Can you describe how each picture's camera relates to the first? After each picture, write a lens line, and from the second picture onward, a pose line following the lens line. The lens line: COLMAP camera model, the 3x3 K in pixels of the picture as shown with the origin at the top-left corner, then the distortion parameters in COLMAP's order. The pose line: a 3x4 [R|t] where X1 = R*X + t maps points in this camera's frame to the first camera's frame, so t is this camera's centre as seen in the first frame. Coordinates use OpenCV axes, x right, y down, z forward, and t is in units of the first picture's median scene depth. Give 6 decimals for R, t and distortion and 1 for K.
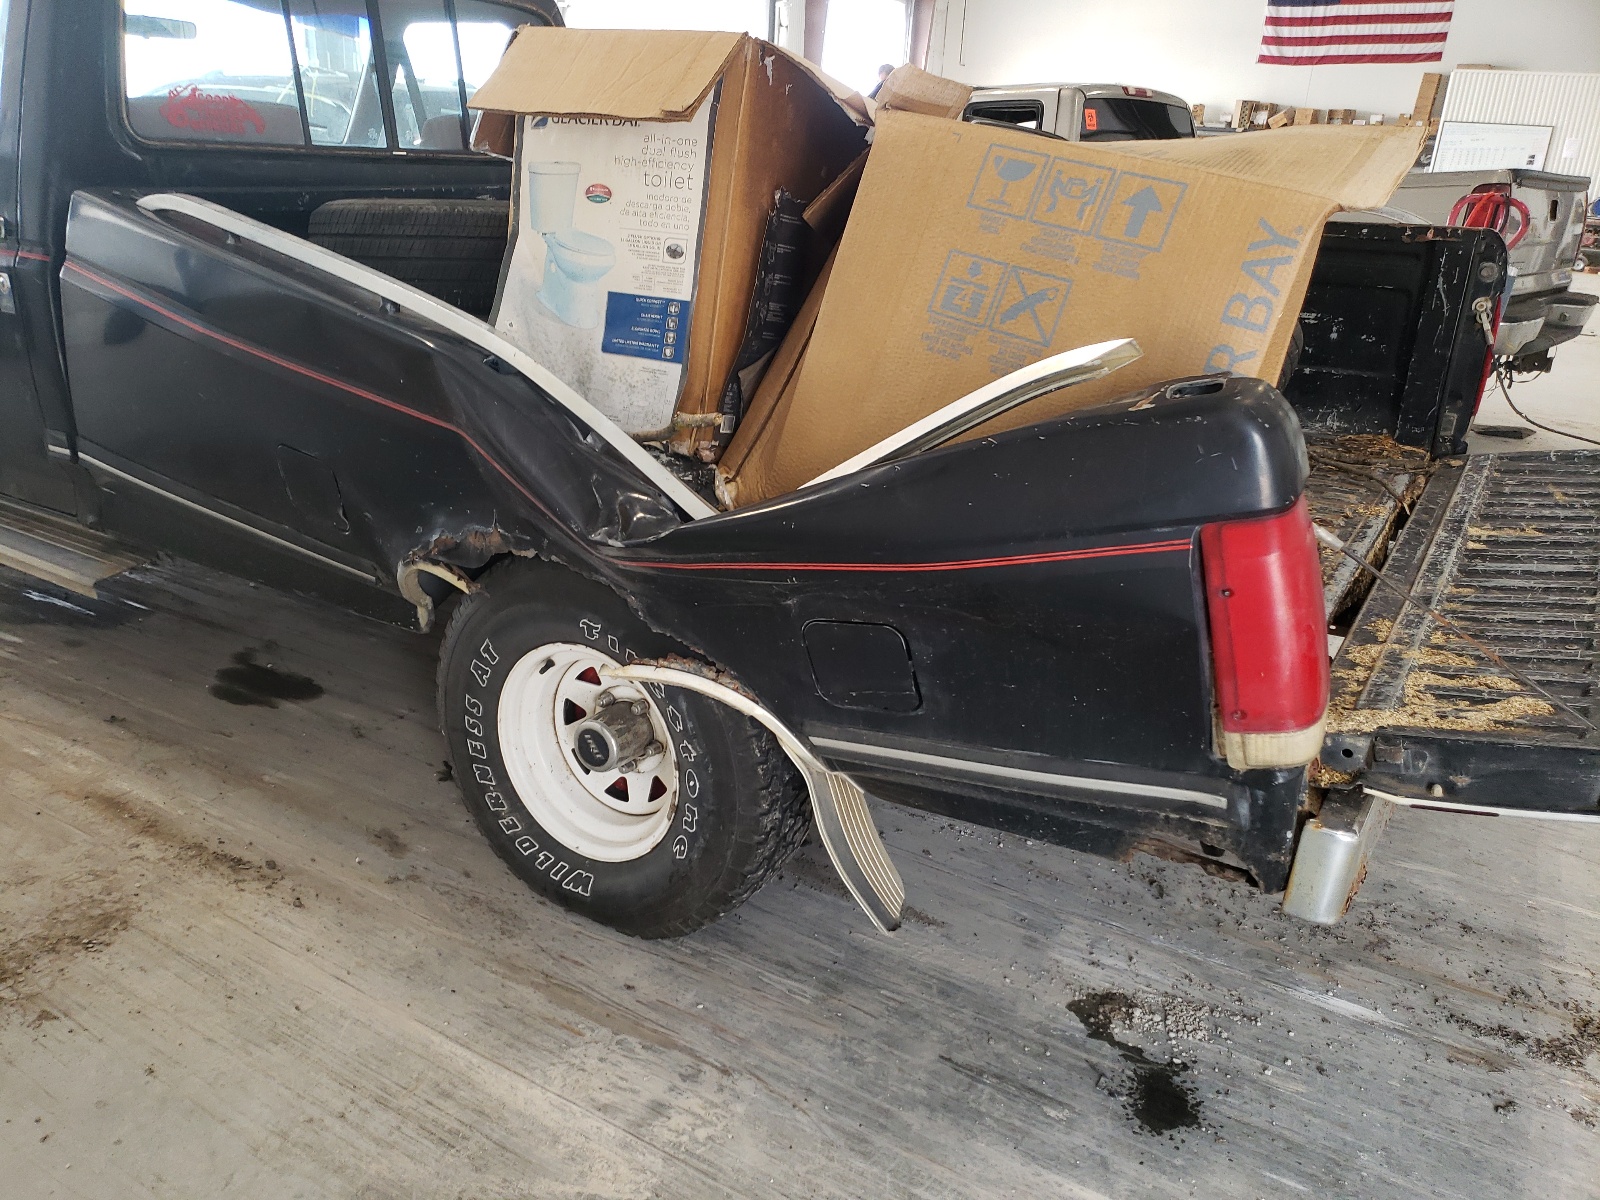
lens RADIAL K [[1213.8, 0, 771.8], [0, 1213.8, 599.7], [0, 0, 1]] dist [0.029267, -0.004883]
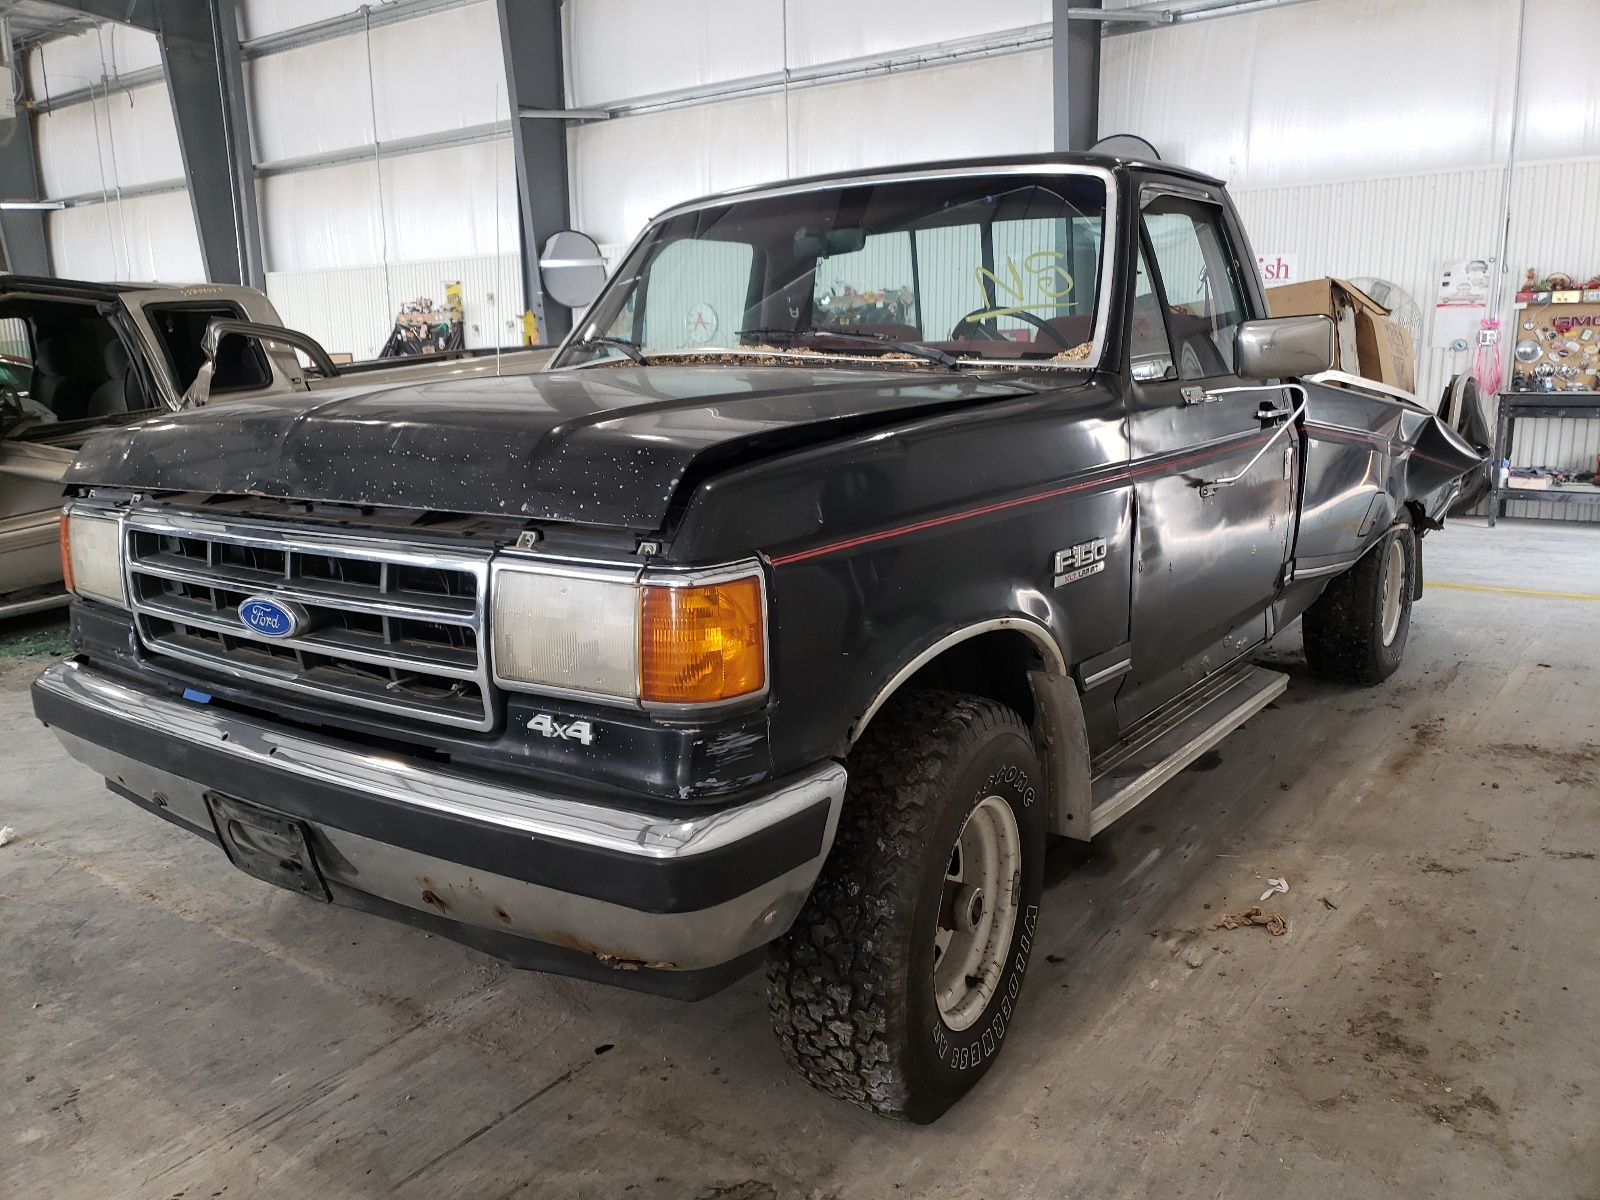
lens RADIAL K [[1273.2, 0, 780.6], [0, 1273.2, 601.2], [0, 0, 1]] dist [0.023587, -0.004383]
pose [[0.092710, -0.249399, 0.963953, -2.365015], [0.376179, 0.905143, 0.198004, -0.682760], [-0.921897, 0.344261, 0.177735, 1.572820]]
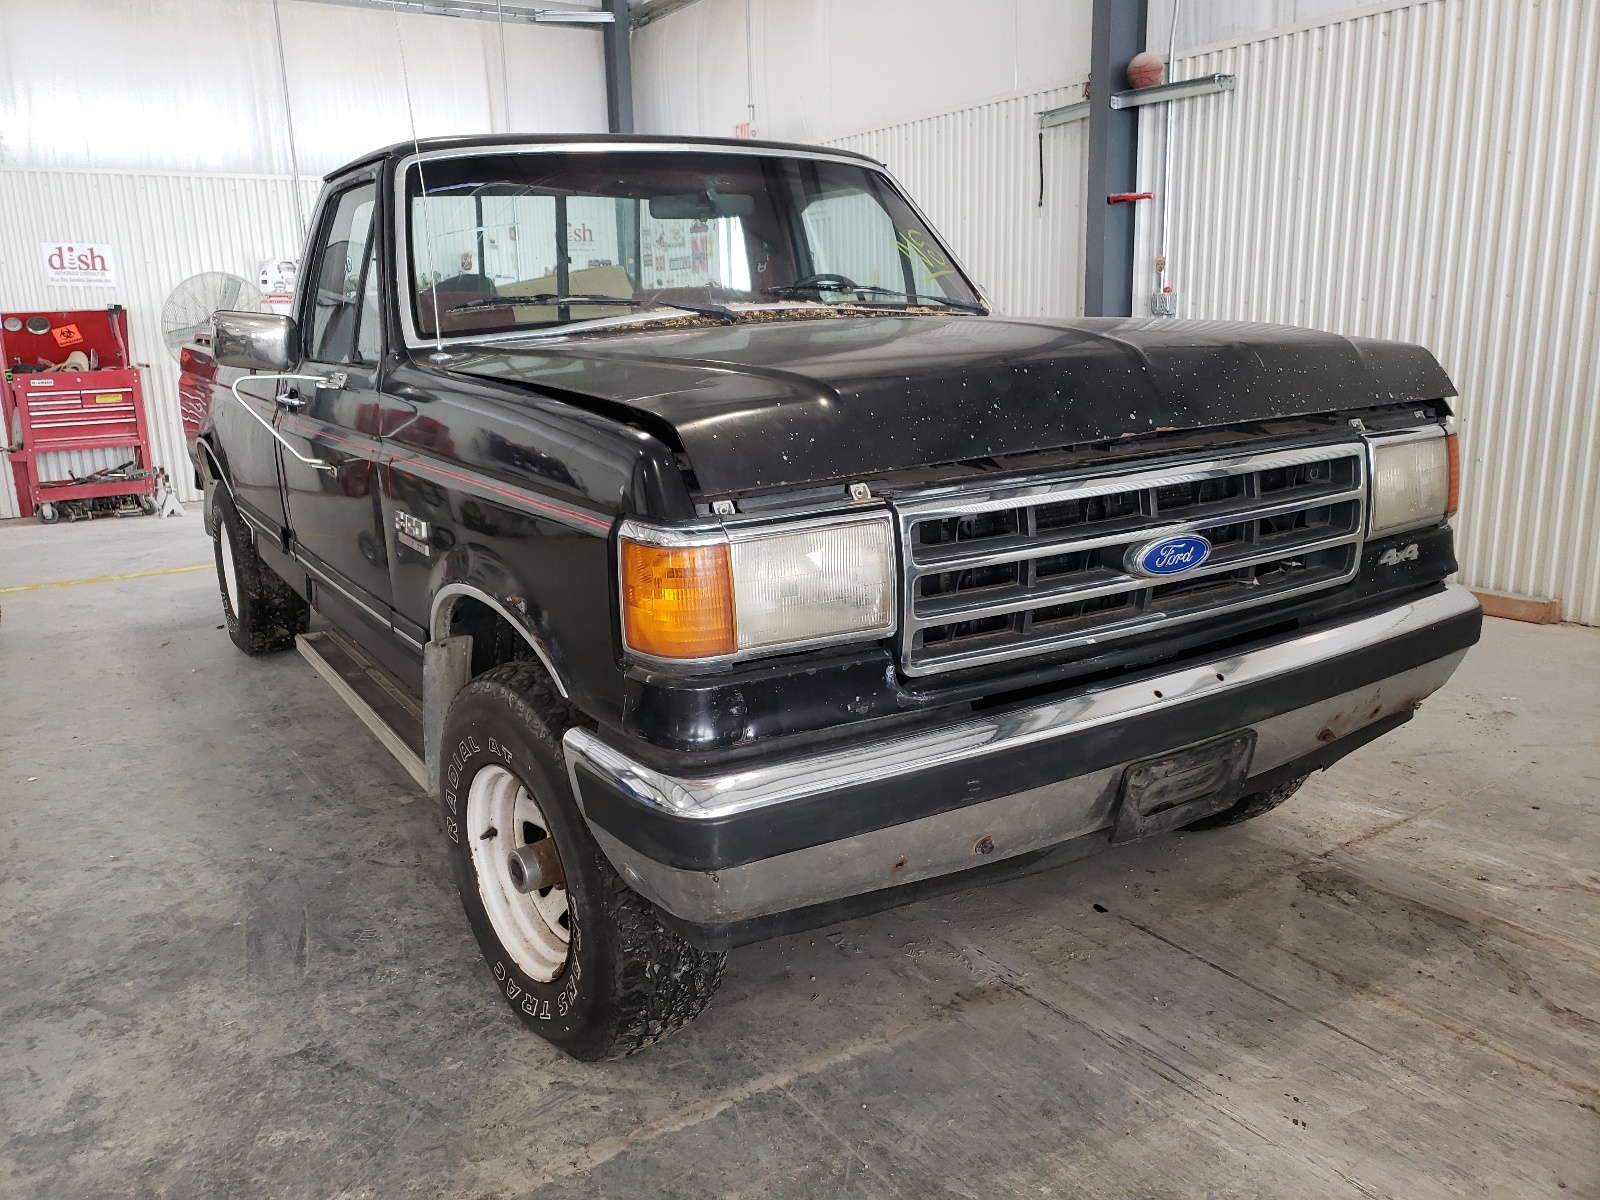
lens RADIAL K [[1238.4, 0, 800.0], [0, 1238.4, 600.0], [0, 0, 1]] dist [0.010691, -0.003023]
pose [[-0.894045, -0.126922, 0.429622, -1.615947], [0.142245, 0.828965, 0.540910, -1.139757], [-0.424795, 0.544710, -0.723077, 2.920222]]
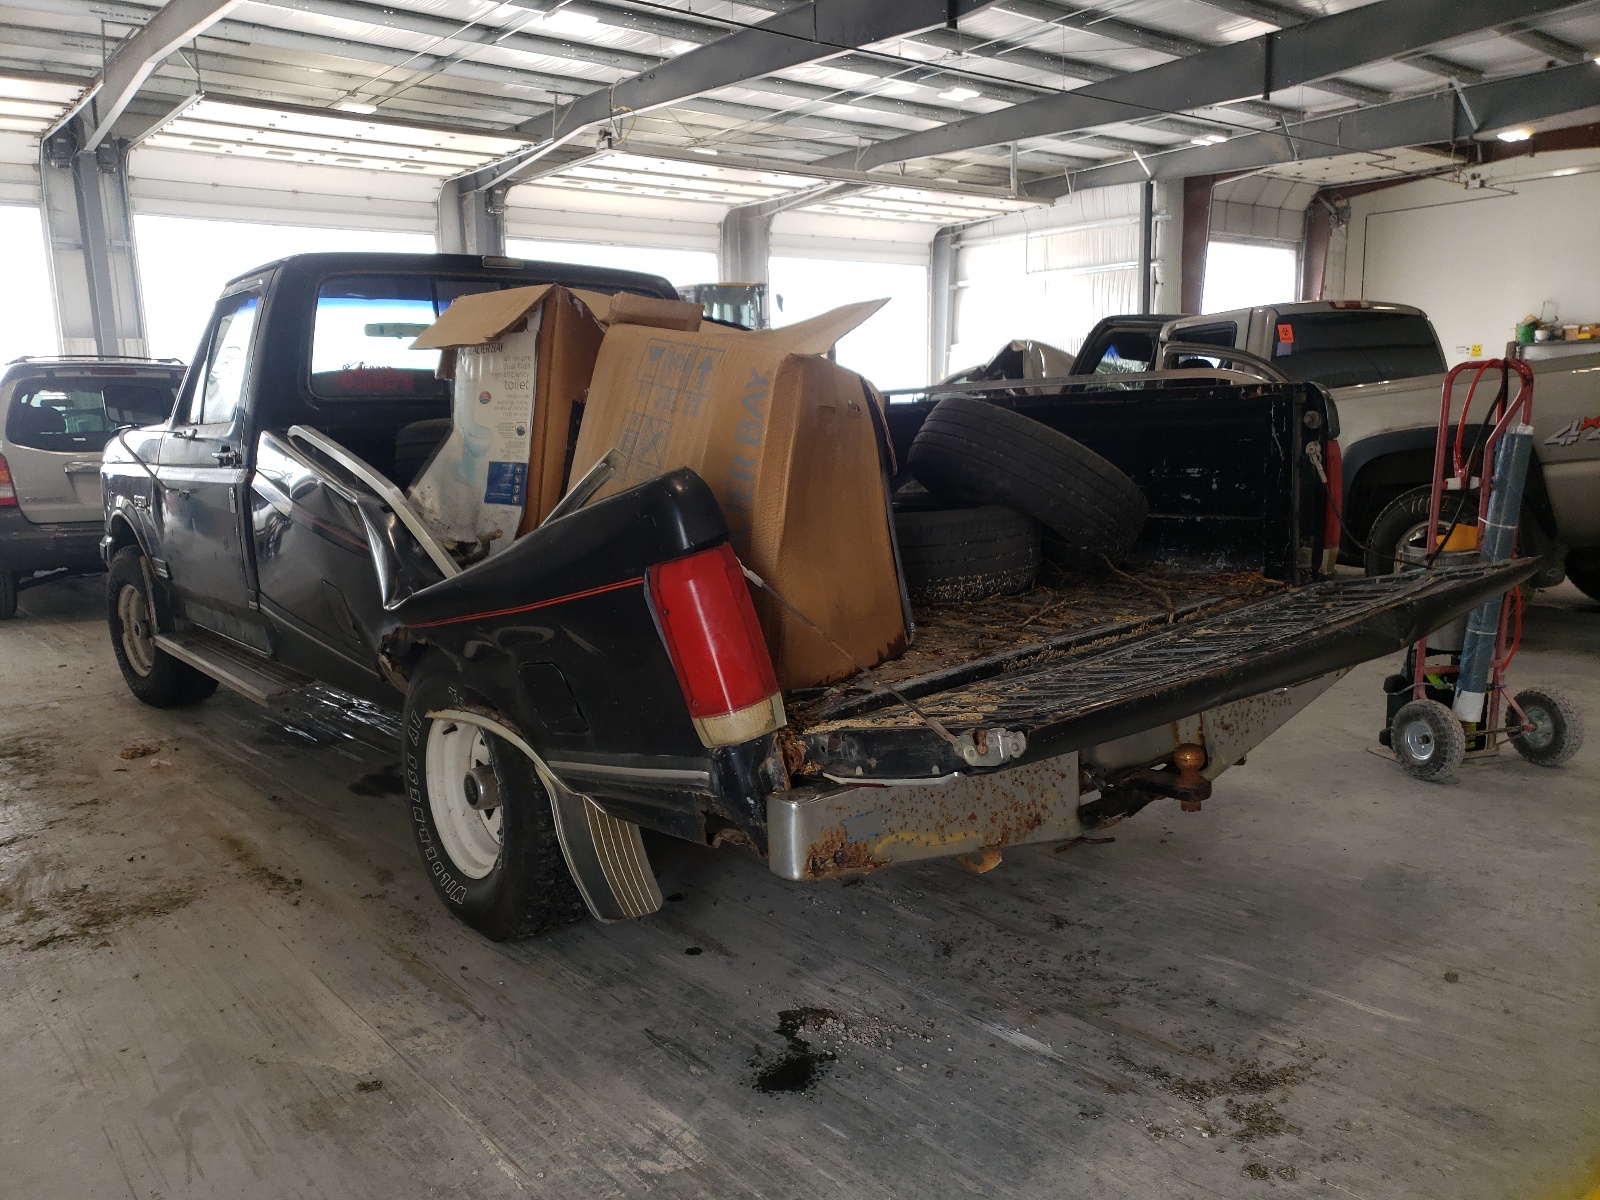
lens RADIAL K [[1238.4, 0, 800.0], [0, 1238.4, 600.0], [0, 0, 1]] dist [0.010691, -0.003023]
pose [[0.942746, -0.023447, -0.332687, 0.660385], [-0.045831, 0.978955, -0.198866, 0.173168], [0.330349, 0.202727, 0.921831, -0.190617]]
